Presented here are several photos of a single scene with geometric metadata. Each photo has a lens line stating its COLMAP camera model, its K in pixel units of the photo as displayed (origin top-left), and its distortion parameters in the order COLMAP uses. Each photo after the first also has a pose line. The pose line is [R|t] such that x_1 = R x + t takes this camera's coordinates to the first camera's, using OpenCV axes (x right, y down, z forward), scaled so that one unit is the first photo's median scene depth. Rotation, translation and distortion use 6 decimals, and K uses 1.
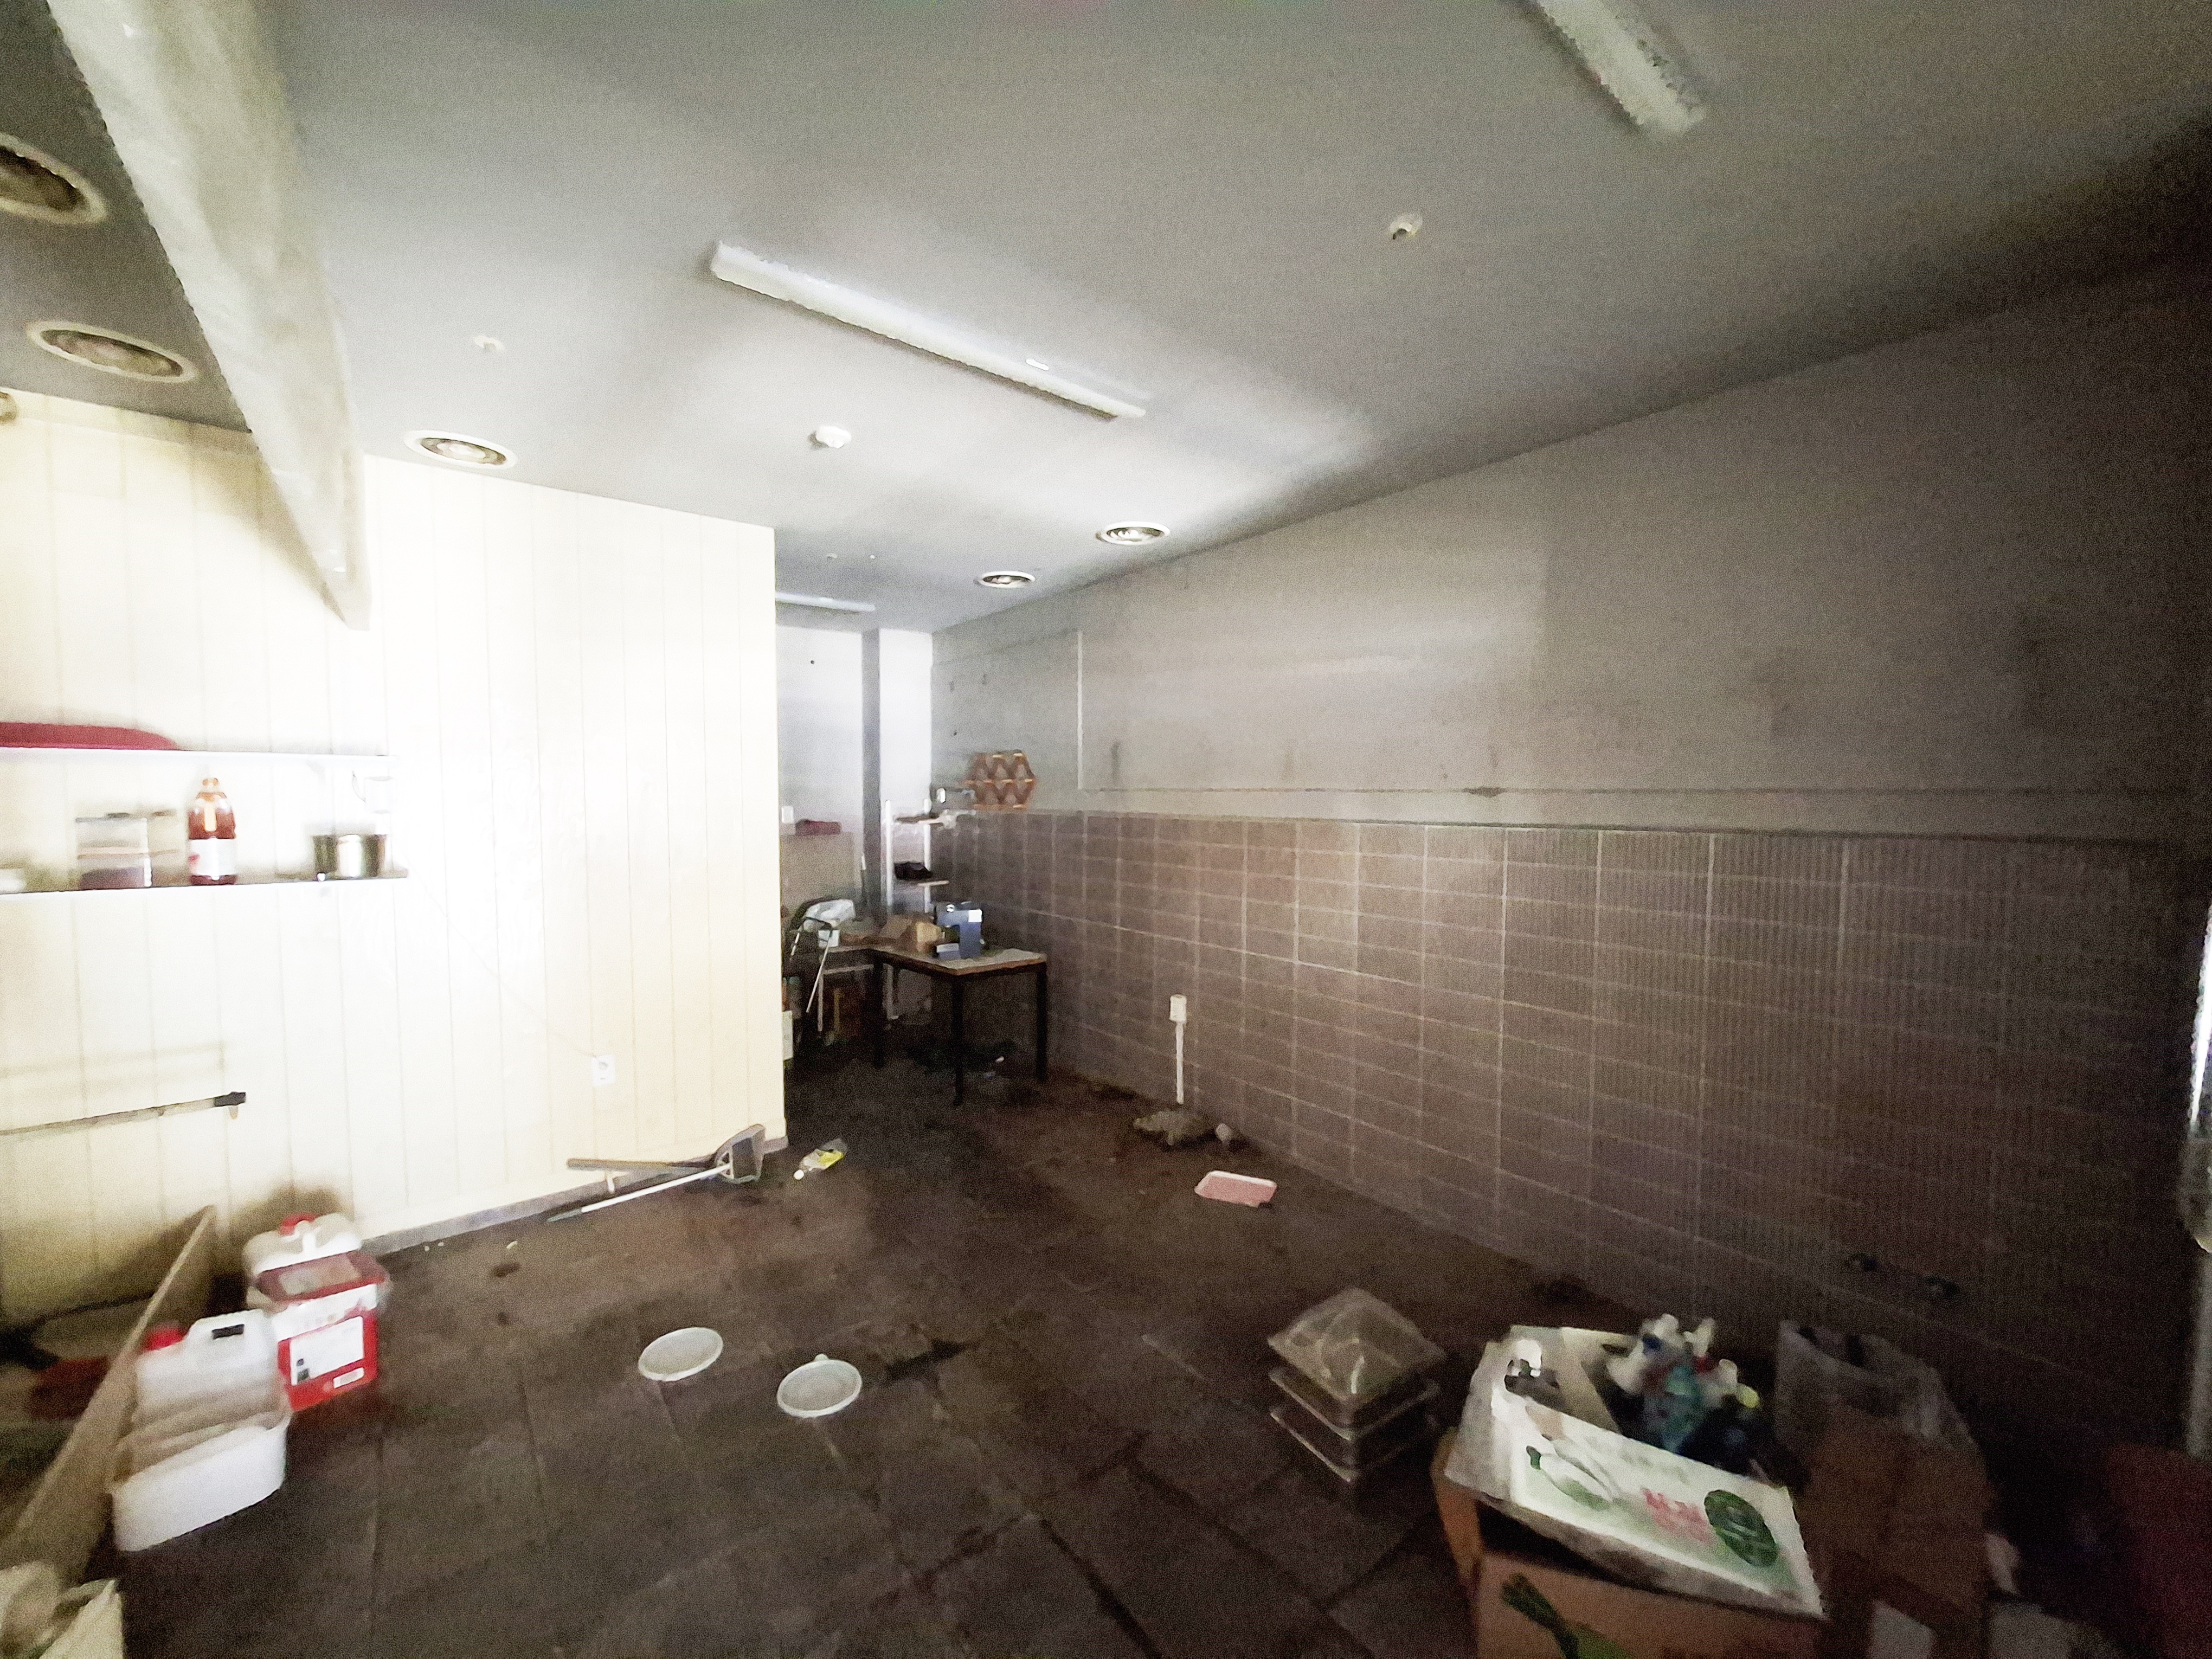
lens RADIAL K [[871.9, 0, 1102.6], [0, 871.9, 829.6], [0, 0, 1]] dist [-0.003659, -0.001458]
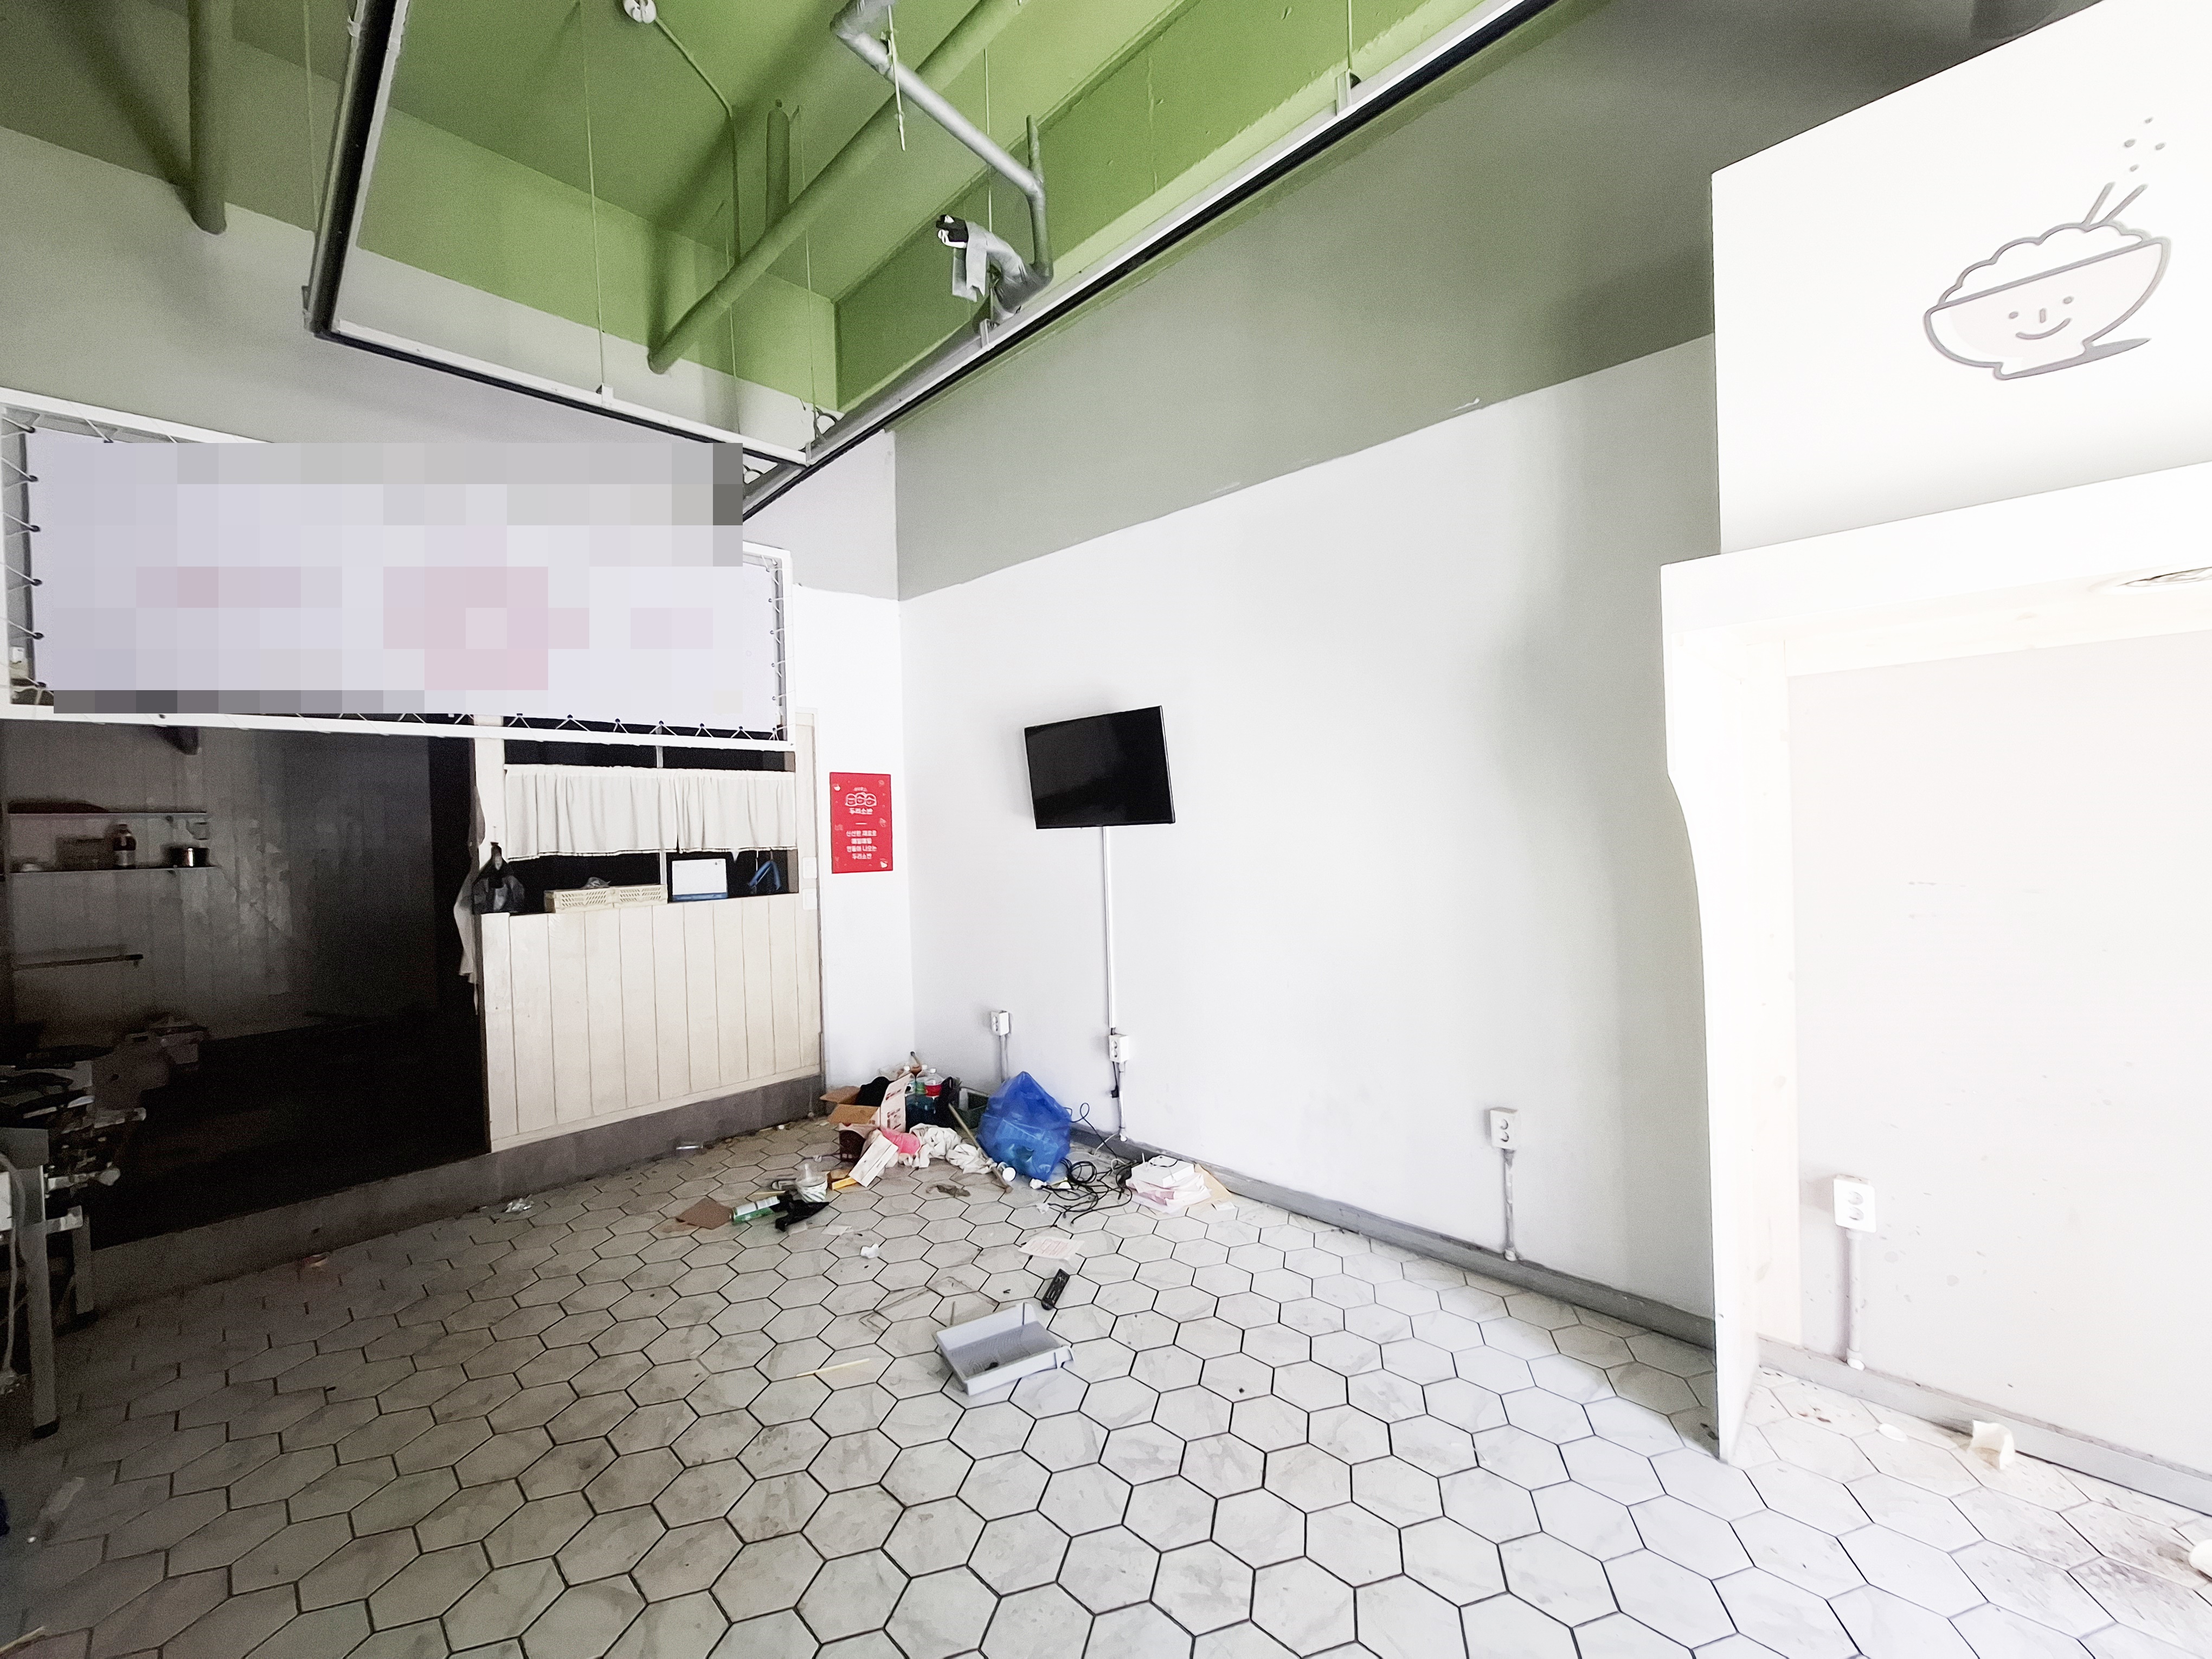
lens RADIAL K [[871.9, 0, 1100.9], [0, 871.9, 829.8], [0, 0, 1]] dist [-0.003659, -0.001458]
pose [[0.986493, -0.024393, 0.161978, 1.137279], [0.032427, 0.998362, -0.047141, 0.145309], [-0.160563, 0.051757, 0.985668, -1.645497]]
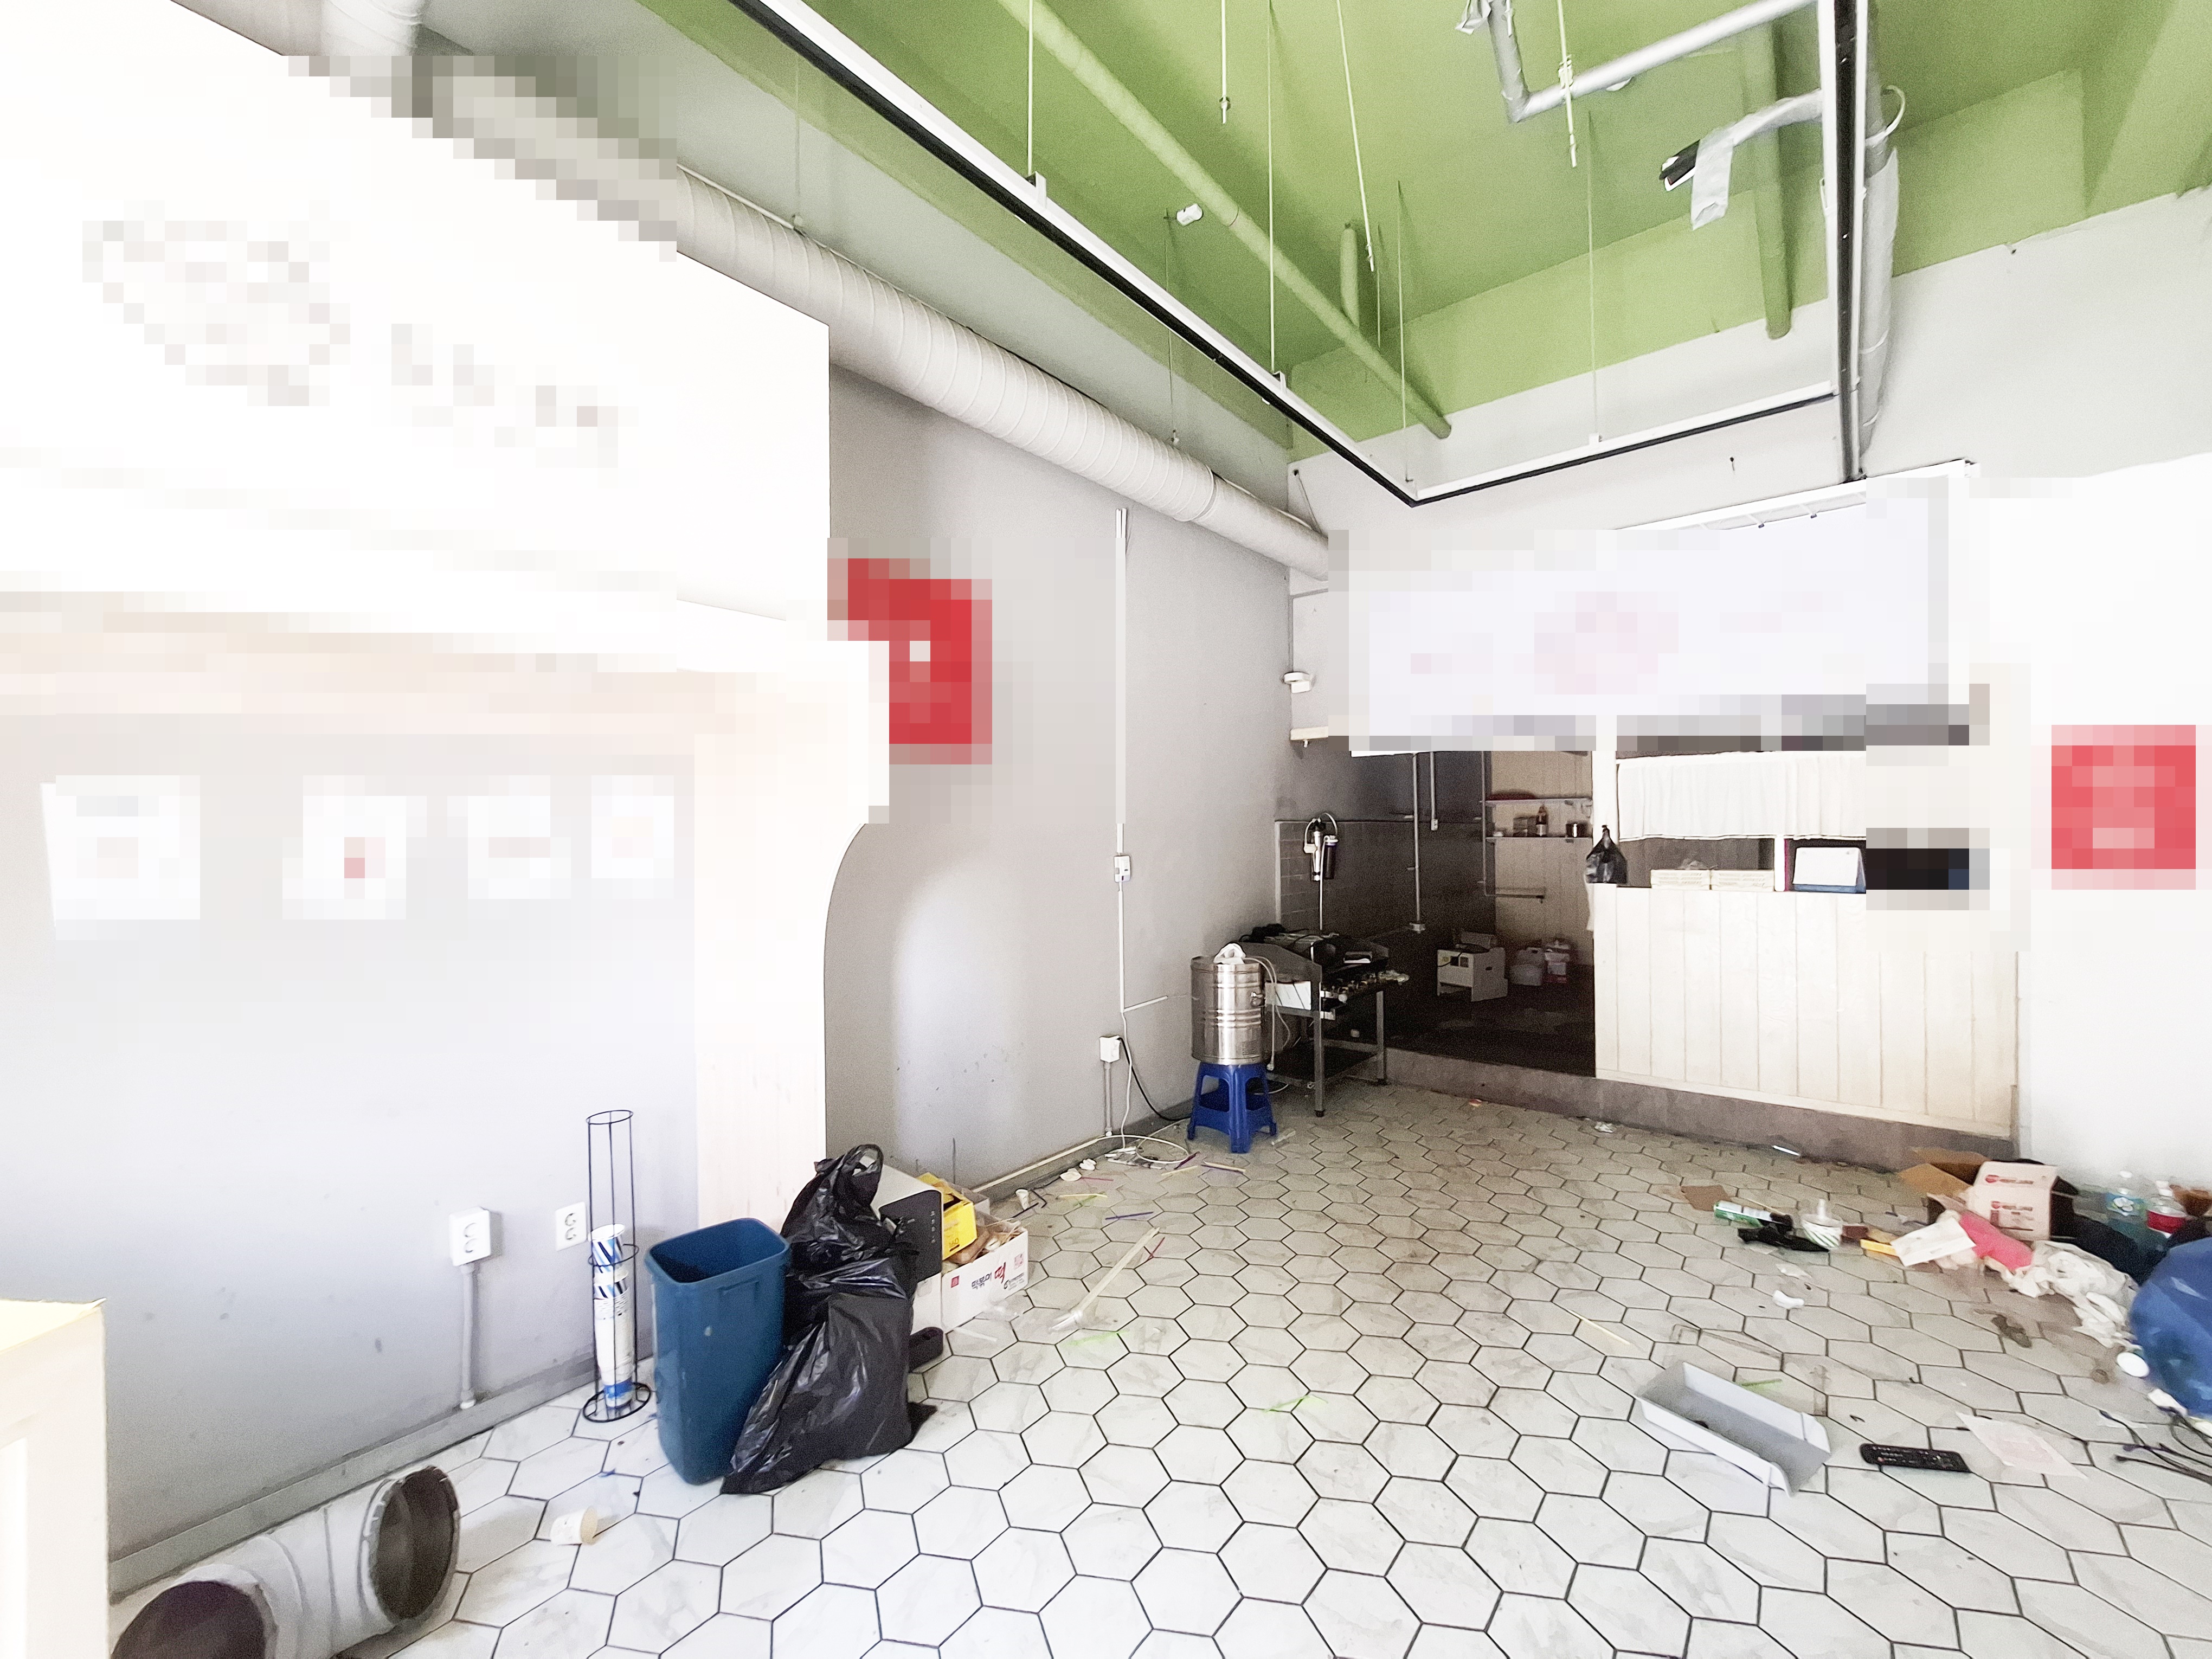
lens RADIAL K [[871.9, 0, 1100.9], [0, 871.9, 827.0], [0, 0, 1]] dist [-0.003659, -0.001458]
pose [[0.237861, -0.003040, -0.971295, 1.835555], [-0.041418, 0.999054, -0.013270, 0.134787], [0.970416, 0.043386, 0.237510, -1.456697]]
